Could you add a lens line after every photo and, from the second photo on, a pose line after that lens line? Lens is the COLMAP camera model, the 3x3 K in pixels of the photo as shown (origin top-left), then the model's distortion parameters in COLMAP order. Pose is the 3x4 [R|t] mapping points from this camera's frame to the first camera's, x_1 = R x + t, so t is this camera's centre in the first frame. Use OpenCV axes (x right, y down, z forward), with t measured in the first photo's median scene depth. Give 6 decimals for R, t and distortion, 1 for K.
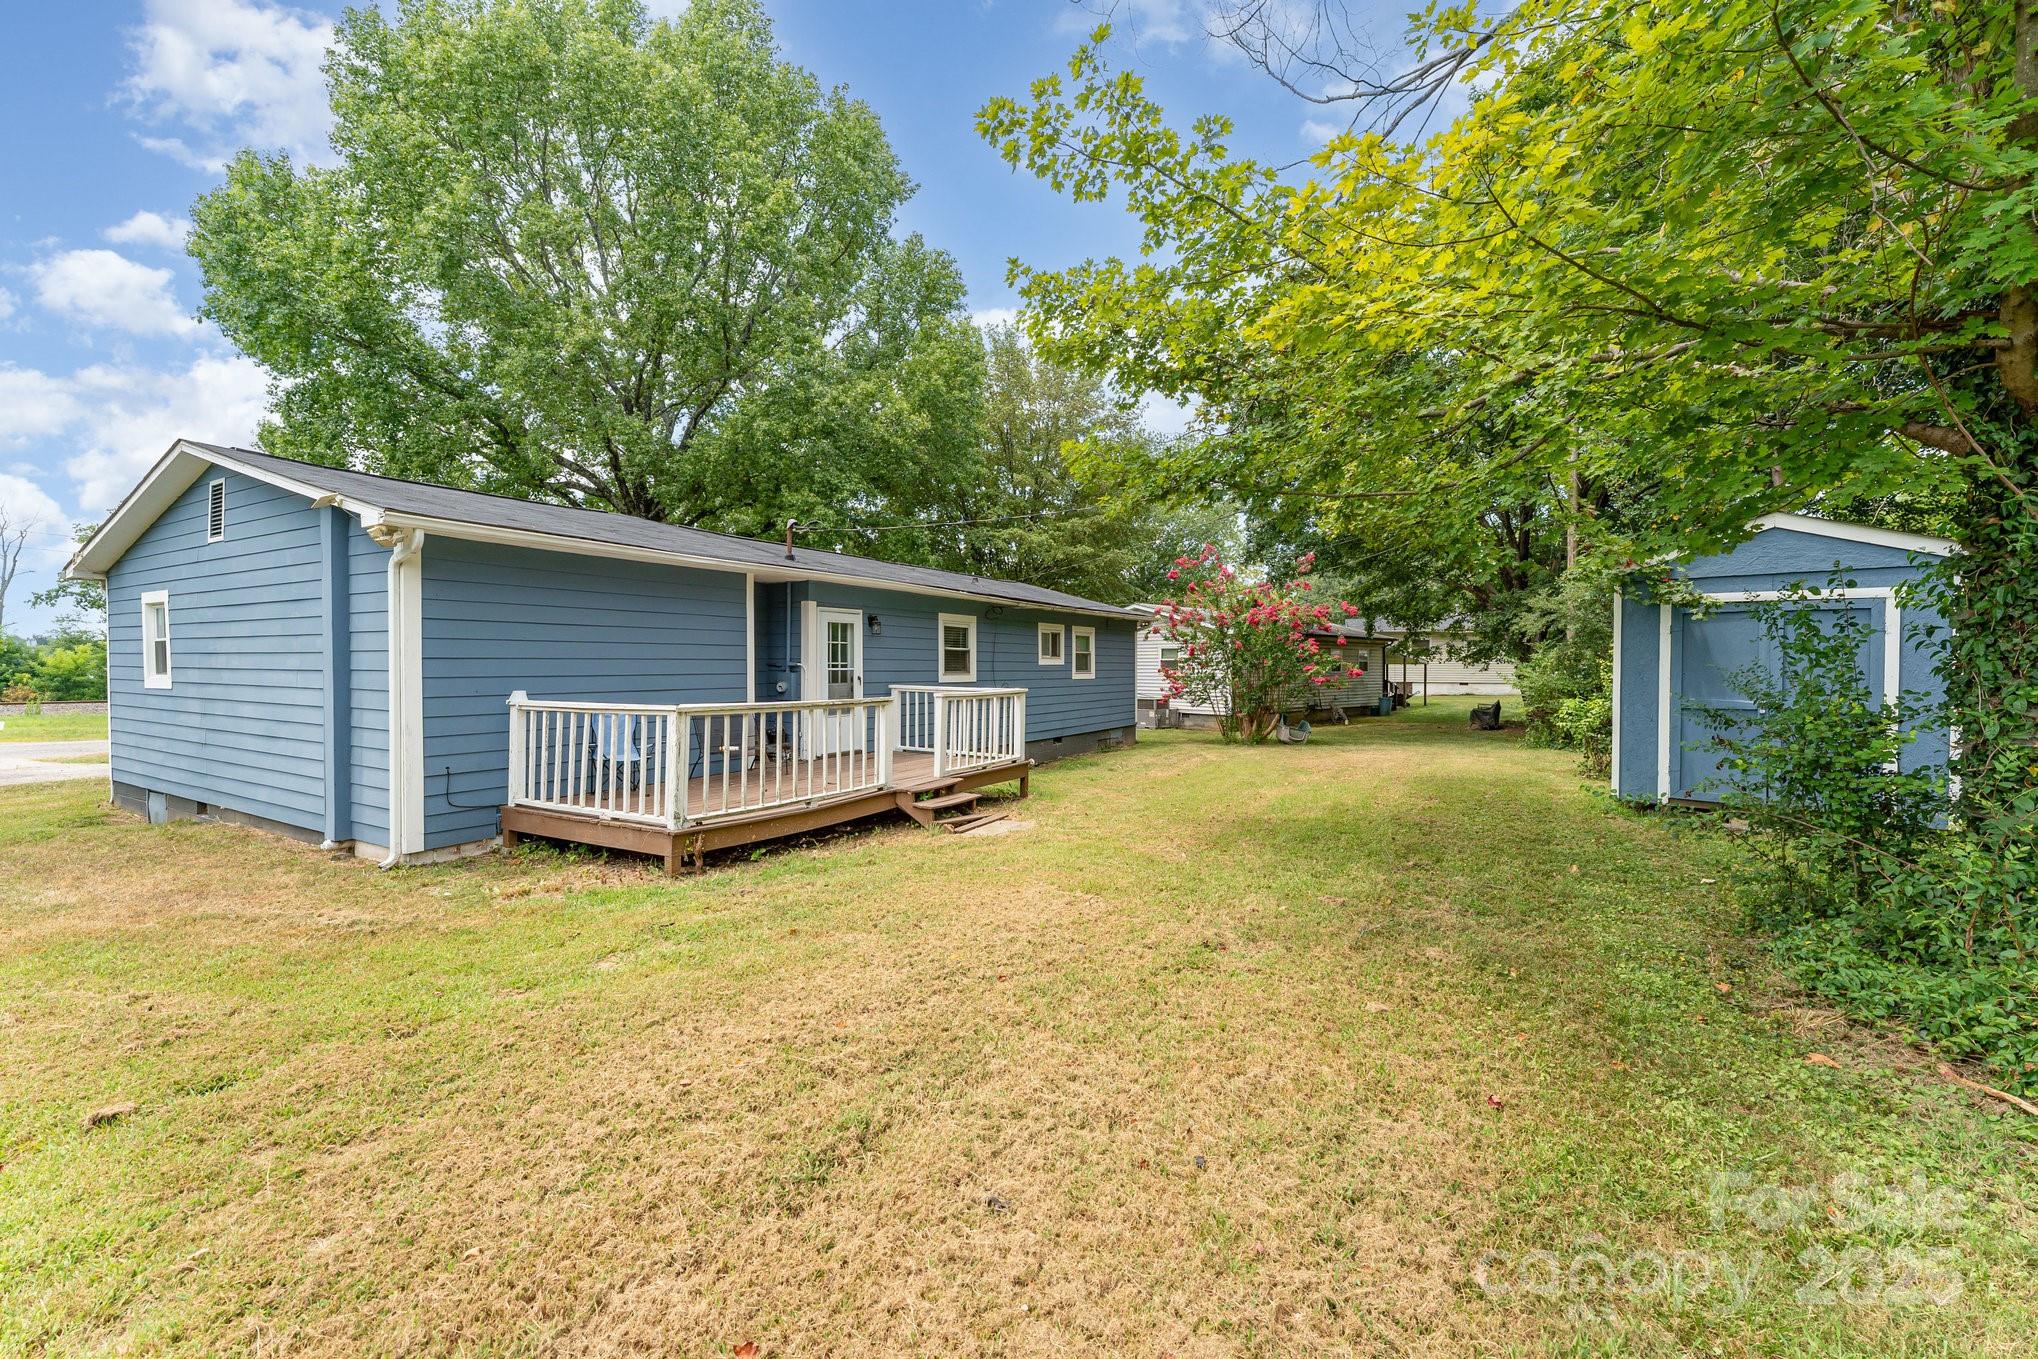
lens RADIAL K [[822.3, 0, 1025.4], [0, 822.3, 683.5], [0, 0, 1]] dist [0.001064, 0.000129]
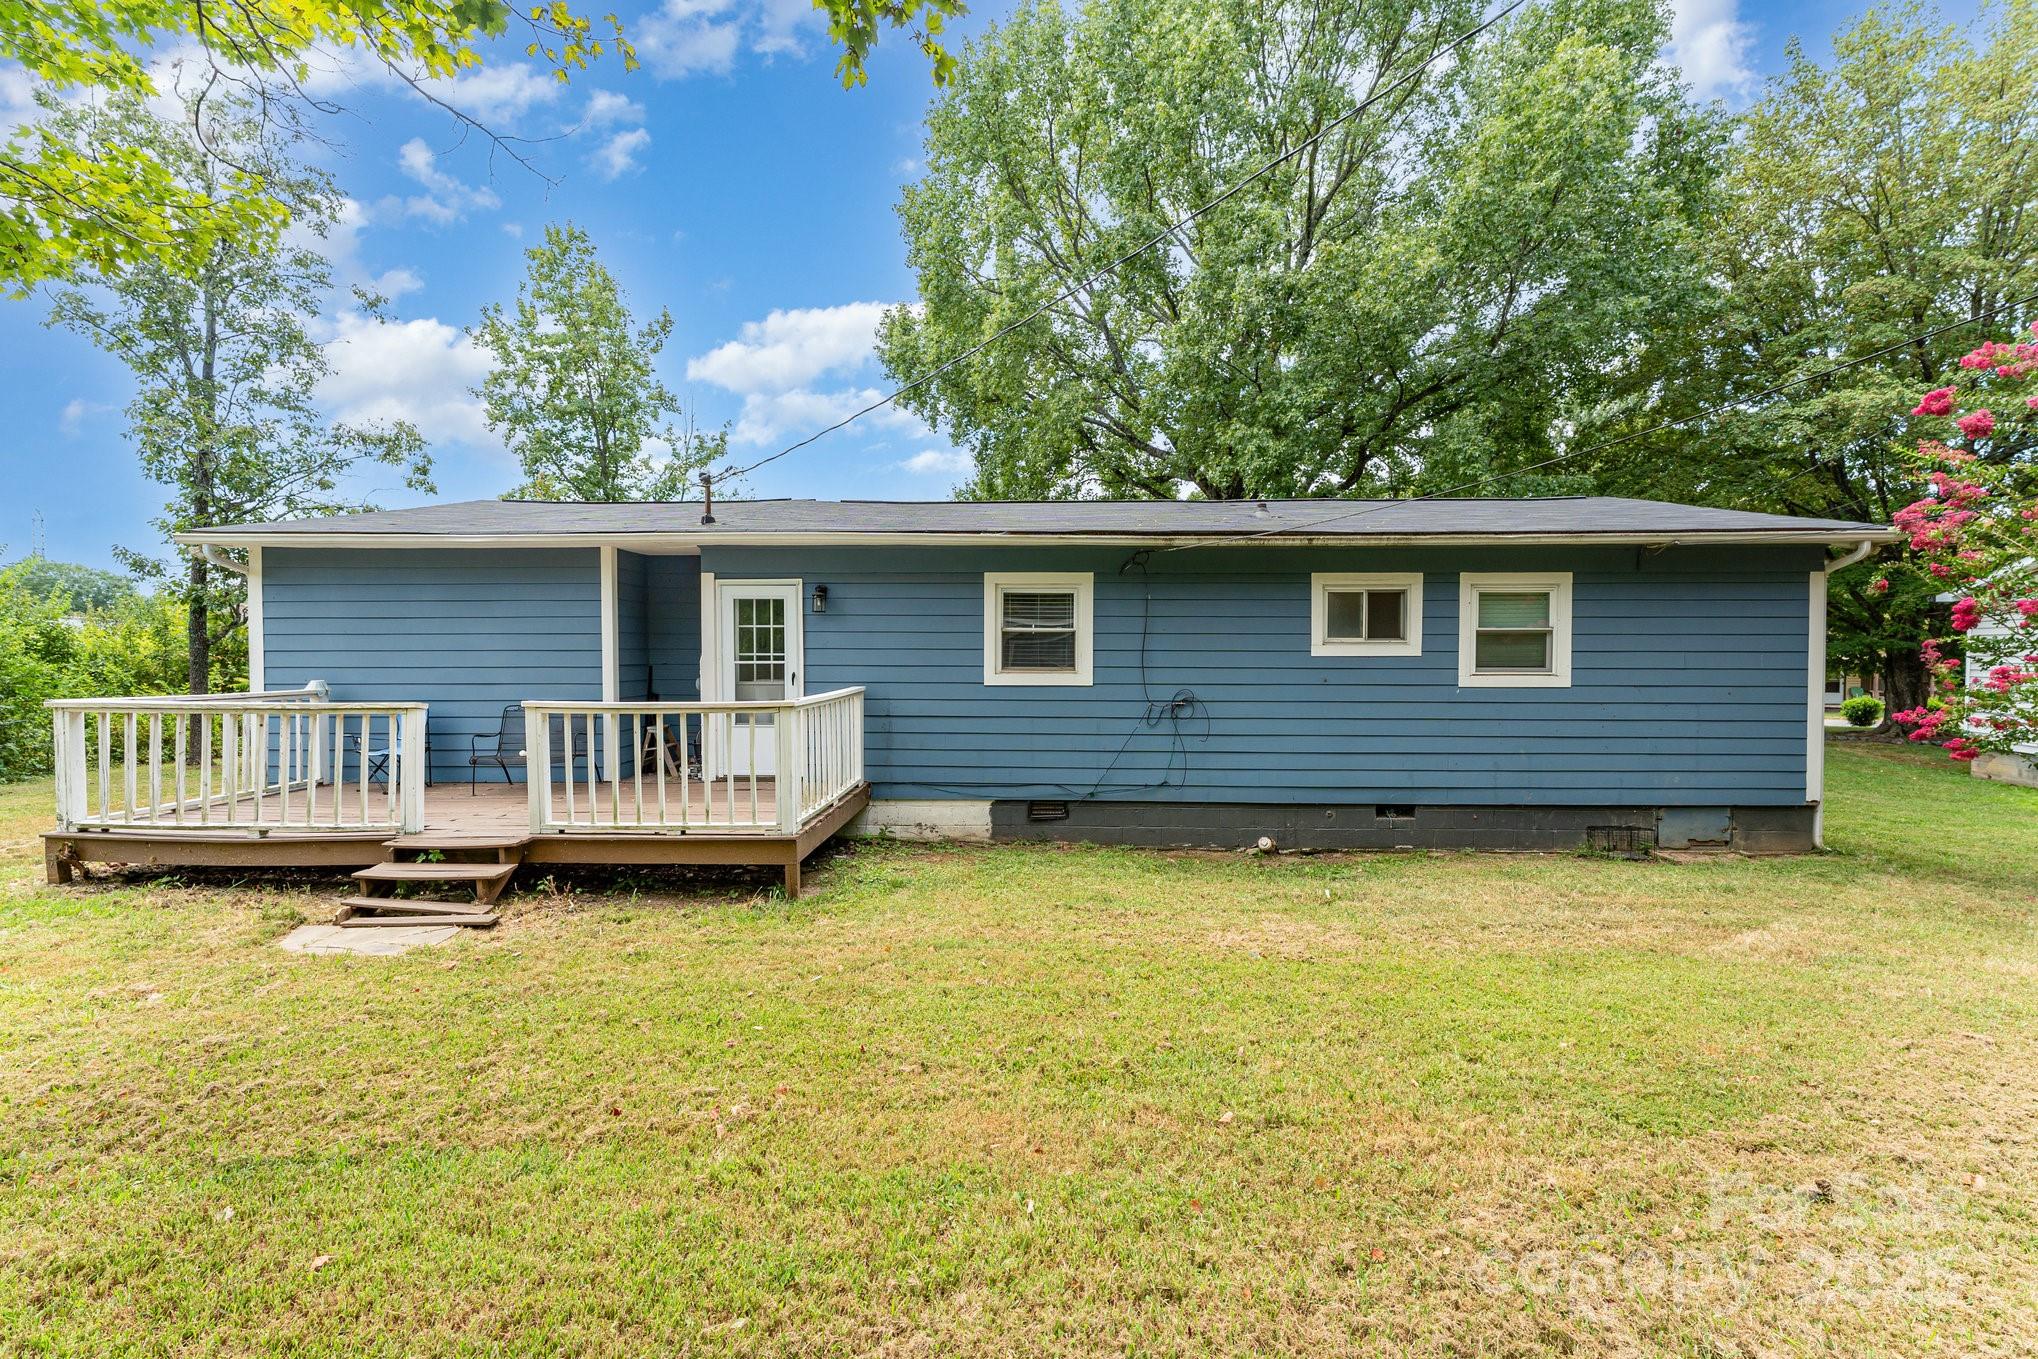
lens RADIAL K [[822.3, 0, 1025.4], [0, 822.3, 683.5], [0, 0, 1]] dist [0.001064, 0.000129]
pose [[0.490715, 0.026042, -0.870931, 0.536185], [-0.018536, 0.999639, 0.019447, -0.017573], [0.871123, 0.006600, 0.491021, 0.856888]]
